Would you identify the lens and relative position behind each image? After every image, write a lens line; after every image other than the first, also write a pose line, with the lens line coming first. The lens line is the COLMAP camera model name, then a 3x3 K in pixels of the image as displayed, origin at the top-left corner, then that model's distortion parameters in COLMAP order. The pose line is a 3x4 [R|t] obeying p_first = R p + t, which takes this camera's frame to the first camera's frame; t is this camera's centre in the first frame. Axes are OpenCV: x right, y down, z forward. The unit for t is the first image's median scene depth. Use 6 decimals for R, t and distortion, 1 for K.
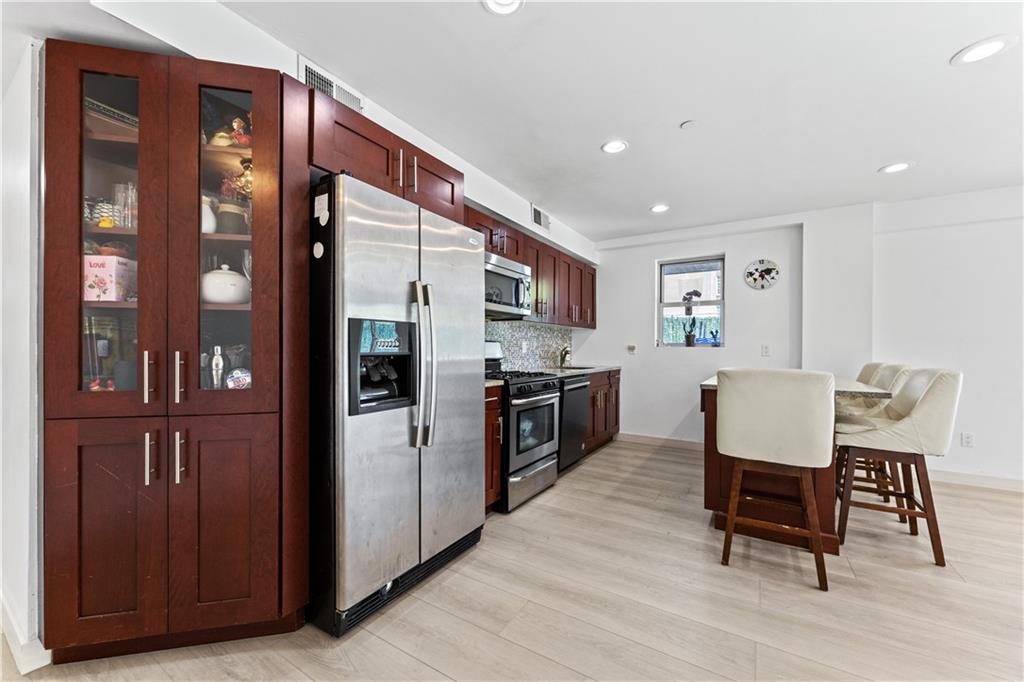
lens RADIAL K [[400.8, 0, 519.4], [0, 400.8, 346.7], [0, 0, 1]] dist [0.000232, 0.000062]
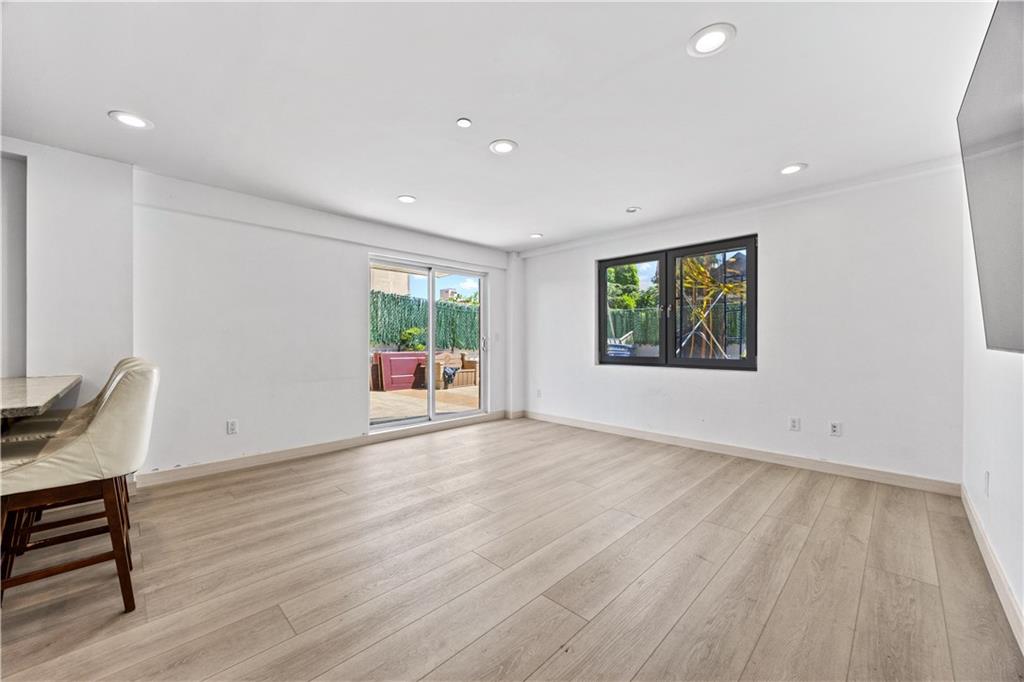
lens RADIAL K [[391.6, 0, 512.0], [0, 391.6, 341.0], [0, 0, 1]] dist [0.000246, 0.000083]
pose [[0.231203, -0.006033, 0.972887, 0.399392], [0.002318, 0.999981, 0.005650, 0.003268], [-0.972903, 0.000949, 0.231212, 0.066600]]
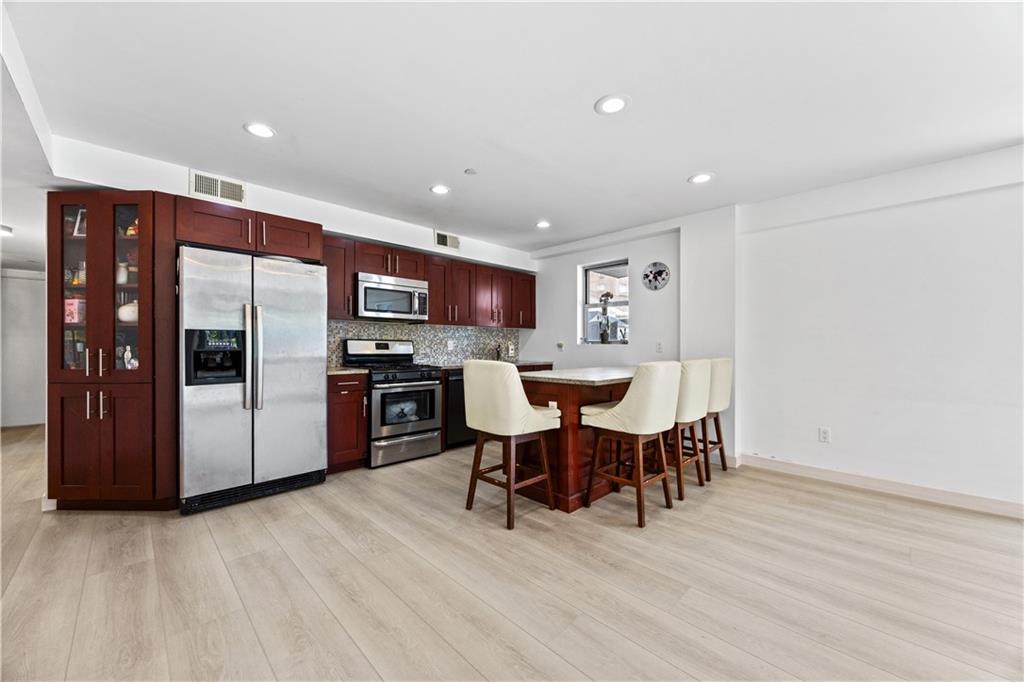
lens RADIAL K [[393.6, 0, 515.2], [0, 393.6, 343.3], [0, 0, 1]] dist [-0.000122, 0.000065]
pose [[0.971925, -0.006892, -0.235190, 0.829462], [0.005962, 0.999971, -0.004666, 0.003842], [0.235215, 0.003133, 0.971938, -0.190979]]
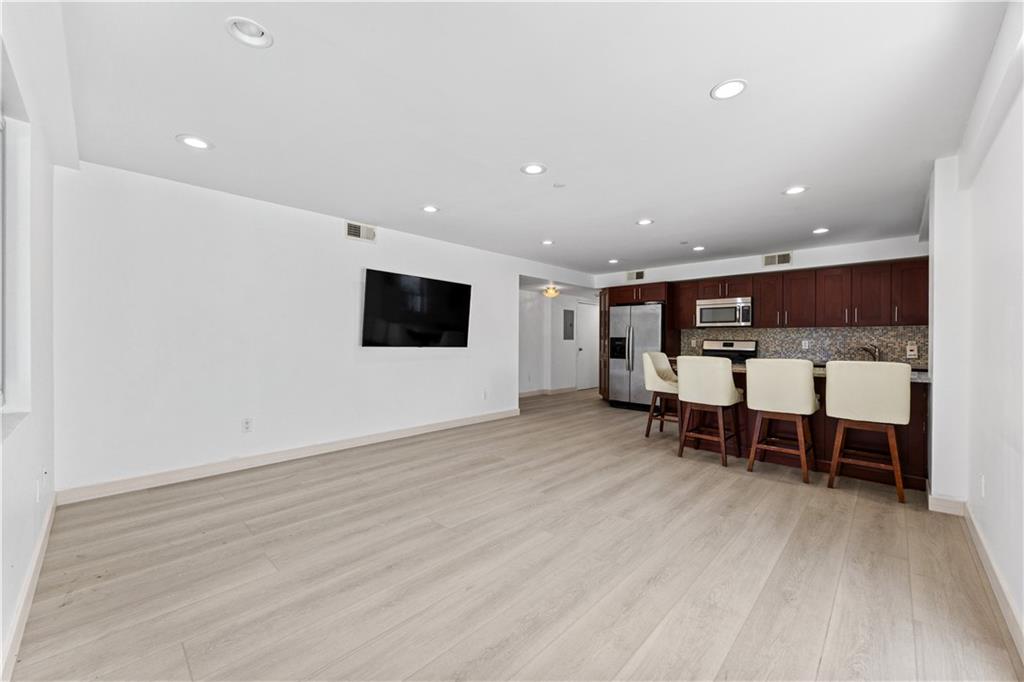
lens RADIAL K [[393.6, 0, 515.2], [0, 393.6, 343.3], [0, 0, 1]] dist [-0.000122, 0.000065]
pose [[-0.210839, -0.003368, -0.977515, 2.639417], [-0.006675, 0.999976, -0.002006, 0.010710], [0.977498, 0.006102, -0.210856, 0.540374]]
